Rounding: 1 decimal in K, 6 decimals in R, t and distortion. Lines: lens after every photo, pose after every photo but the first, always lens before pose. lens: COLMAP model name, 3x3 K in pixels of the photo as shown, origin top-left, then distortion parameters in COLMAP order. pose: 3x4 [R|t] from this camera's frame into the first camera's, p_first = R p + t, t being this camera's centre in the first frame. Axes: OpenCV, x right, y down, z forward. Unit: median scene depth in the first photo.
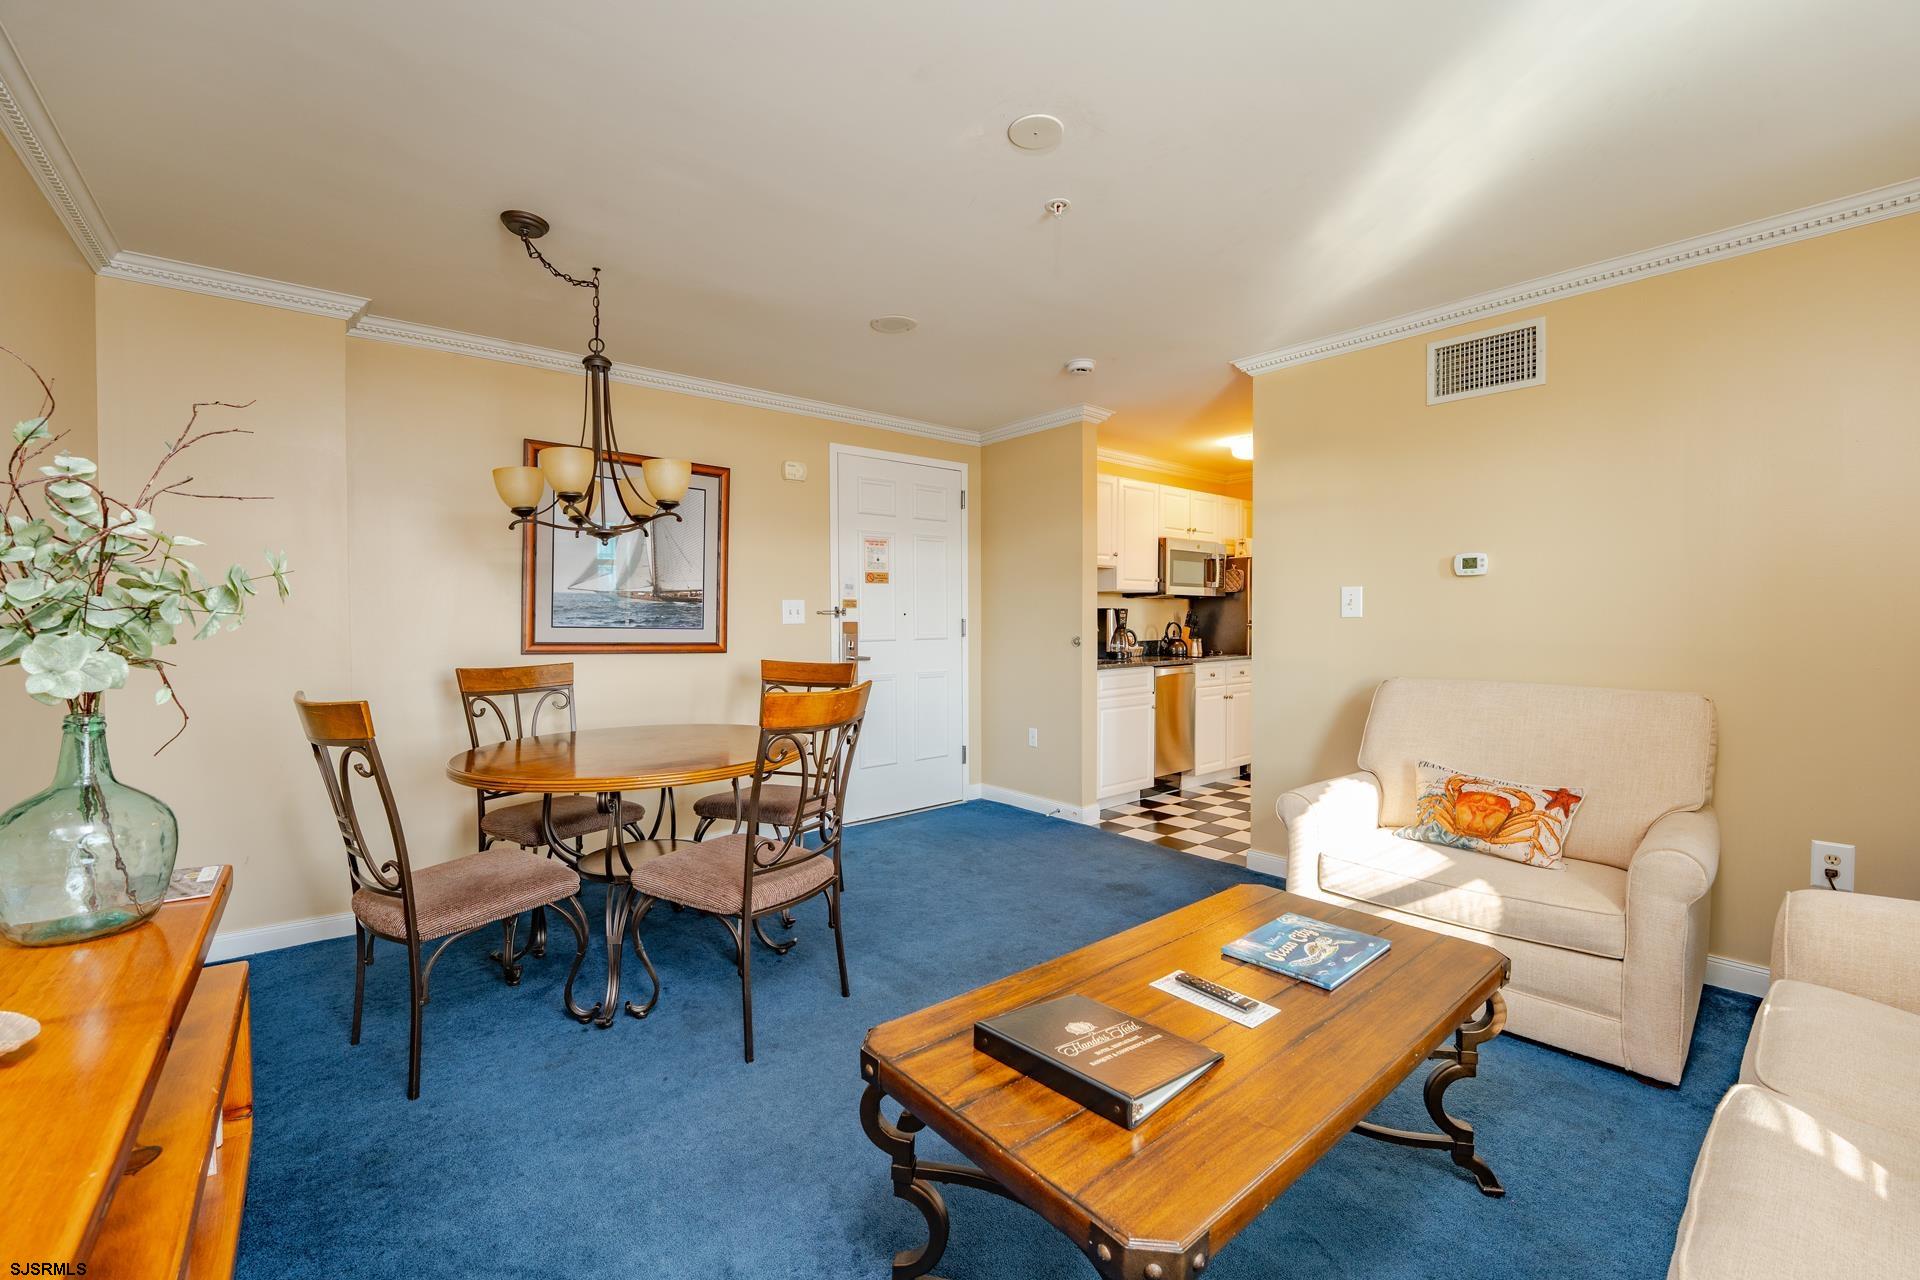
lens RADIAL K [[772.8, 0, 967.0], [0, 772.8, 630.8], [0, 0, 1]] dist [-0.016122, -0.000035]
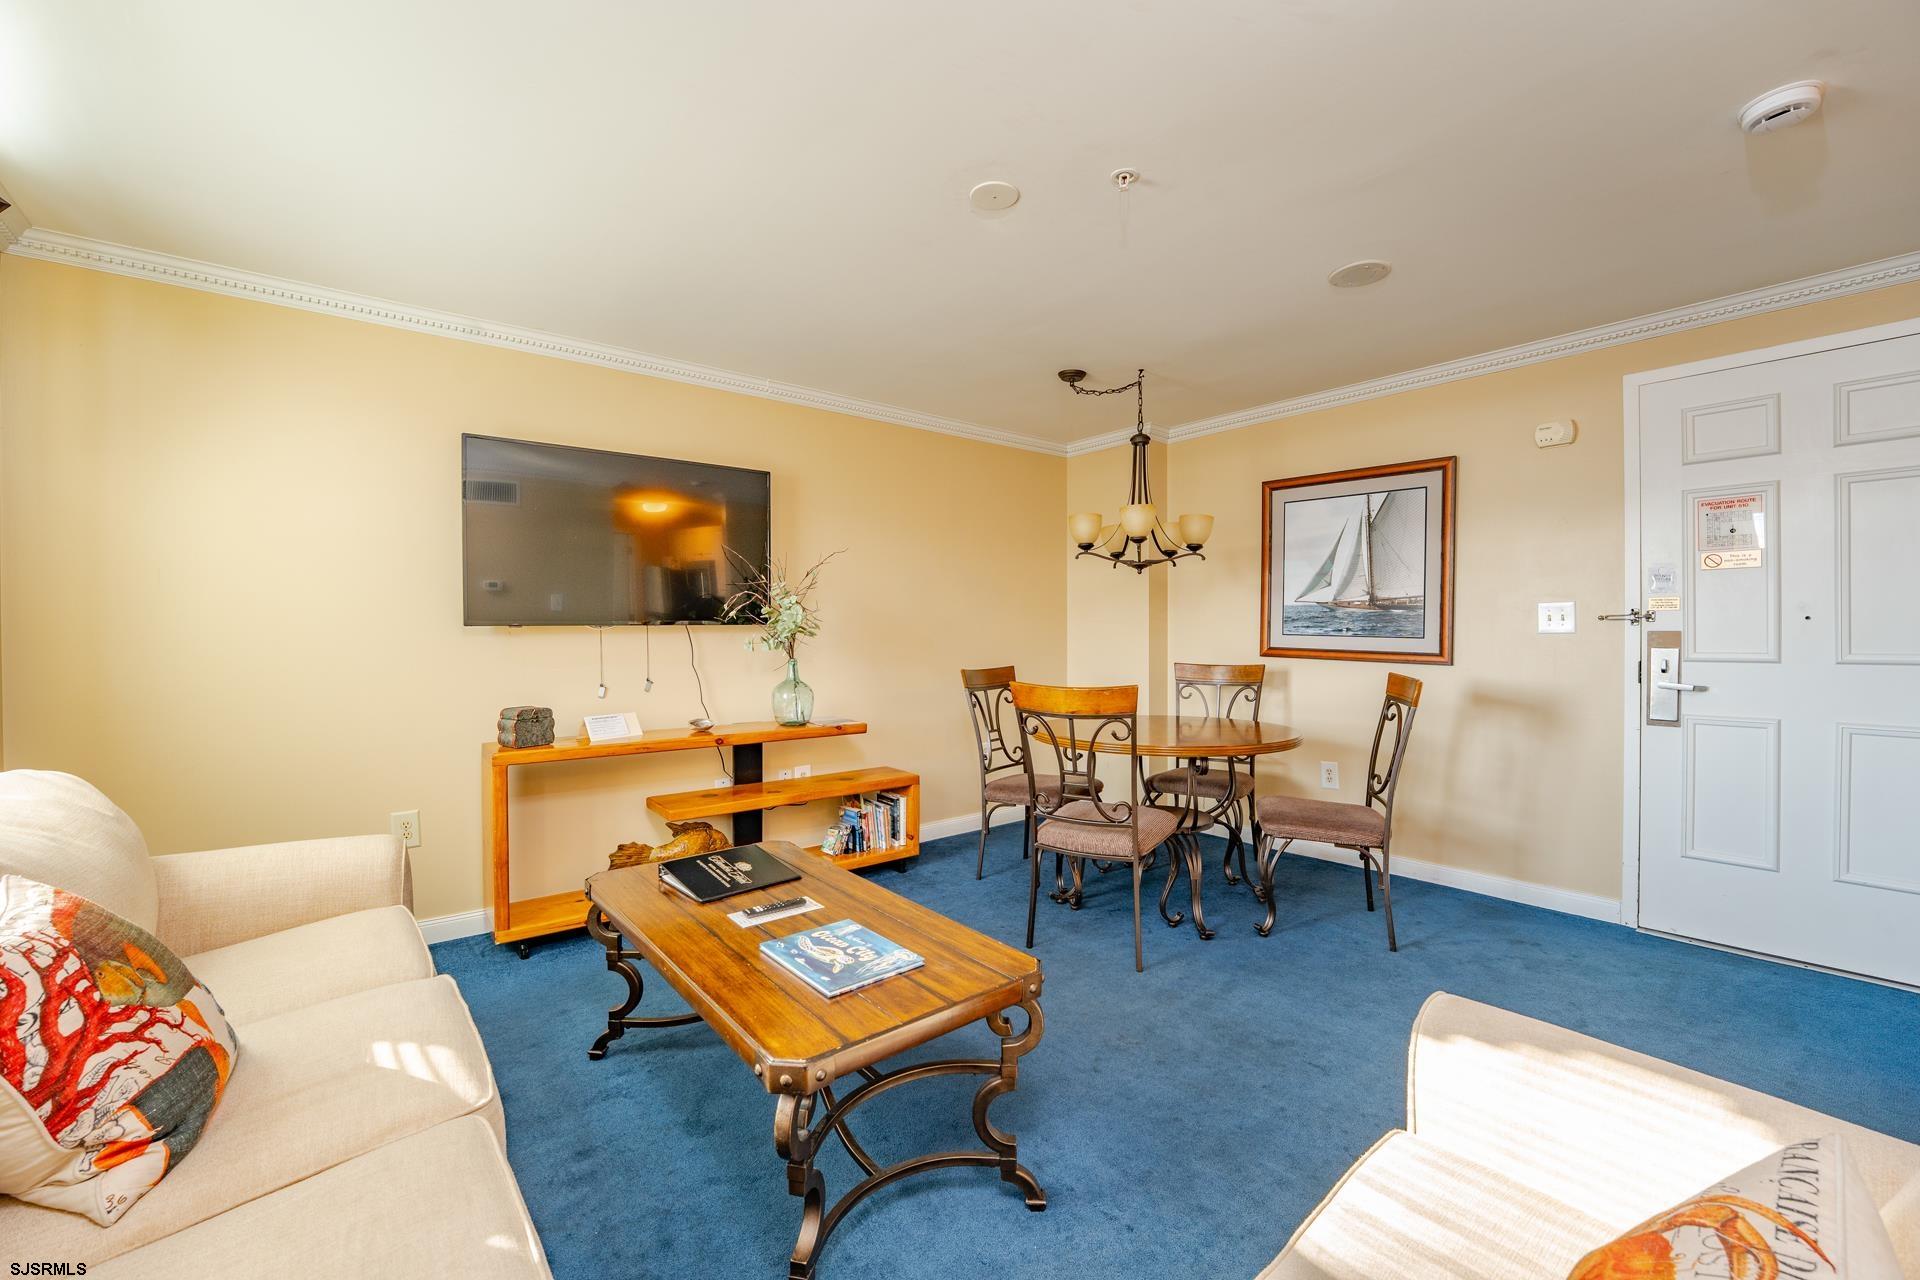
lens RADIAL K [[772.8, 0, 978.6], [0, 772.8, 631.3], [0, 0, 1]] dist [-0.016122, -0.000035]
pose [[0.008120, 0.004072, -0.999959, 0.611411], [-0.011366, 0.999927, 0.003980, -0.008651], [0.999902, 0.011333, 0.008166, 0.489592]]
